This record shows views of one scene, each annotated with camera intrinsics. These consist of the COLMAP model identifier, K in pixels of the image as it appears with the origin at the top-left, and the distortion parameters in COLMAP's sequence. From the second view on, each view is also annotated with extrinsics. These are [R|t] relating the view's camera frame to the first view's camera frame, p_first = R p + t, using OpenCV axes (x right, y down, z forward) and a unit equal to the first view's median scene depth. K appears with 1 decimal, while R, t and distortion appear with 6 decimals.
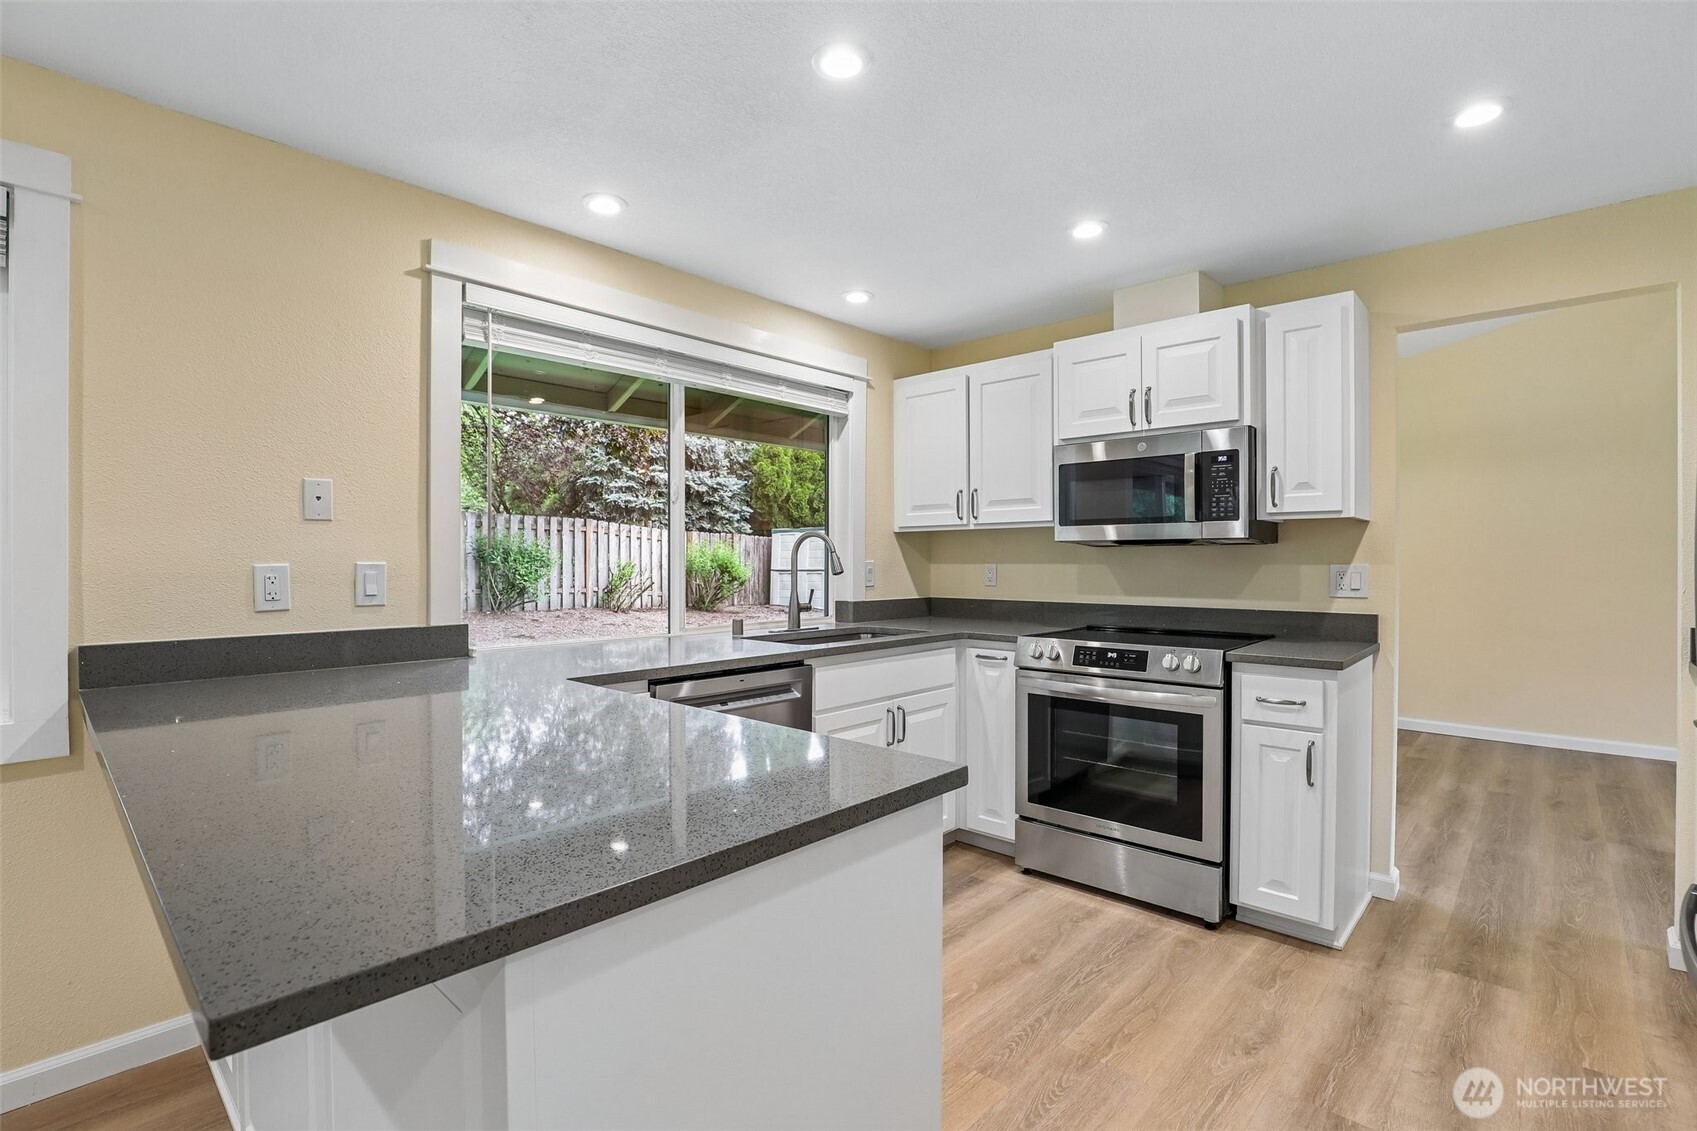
lens RADIAL K [[786.0, 0, 840.3], [0, 786.0, 564.5], [0, 0, 1]] dist [-0.036212, 0.007358]
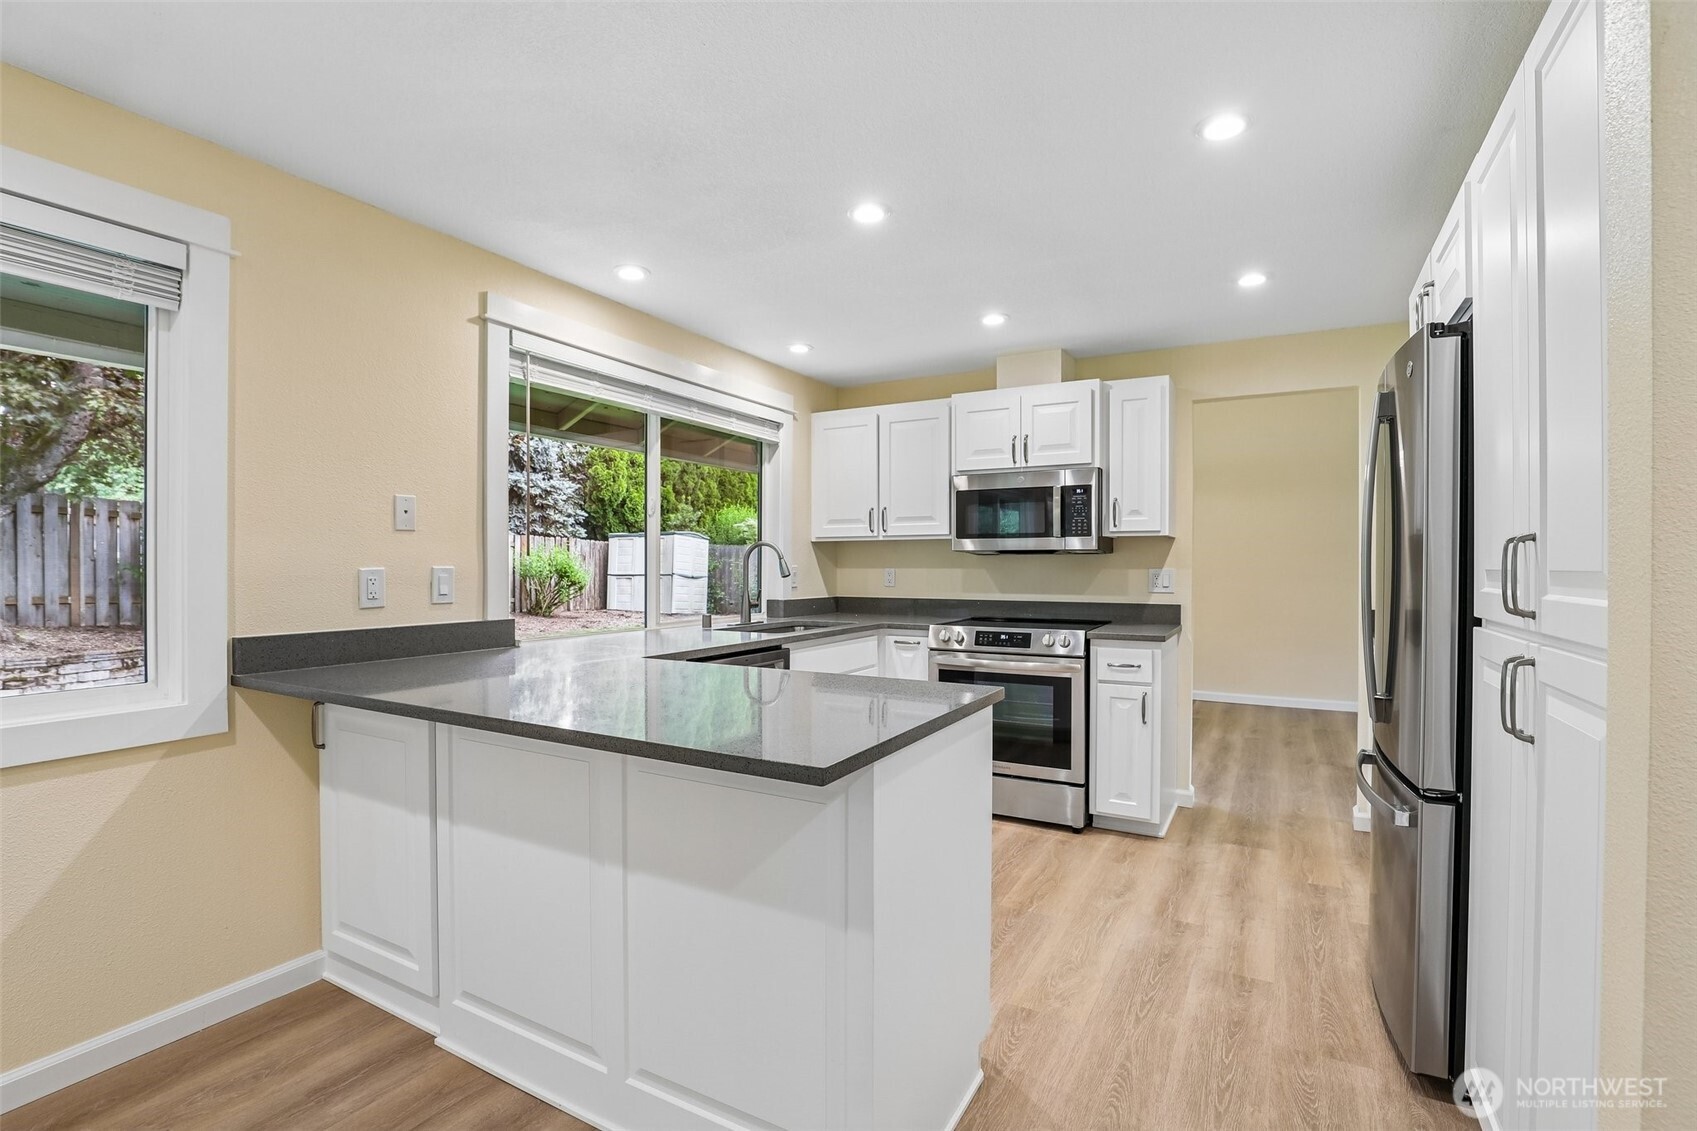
lens RADIAL K [[784.2, 0, 842.3], [0, 784.2, 570.4], [0, 0, 1]] dist [-0.028415, 0.000041]
pose [[0.971706, 0.000154, 0.236193, -0.225116], [-0.000464, 0.999999, 0.001259, 0.000970], [-0.236193, -0.001333, 0.971705, -0.219109]]
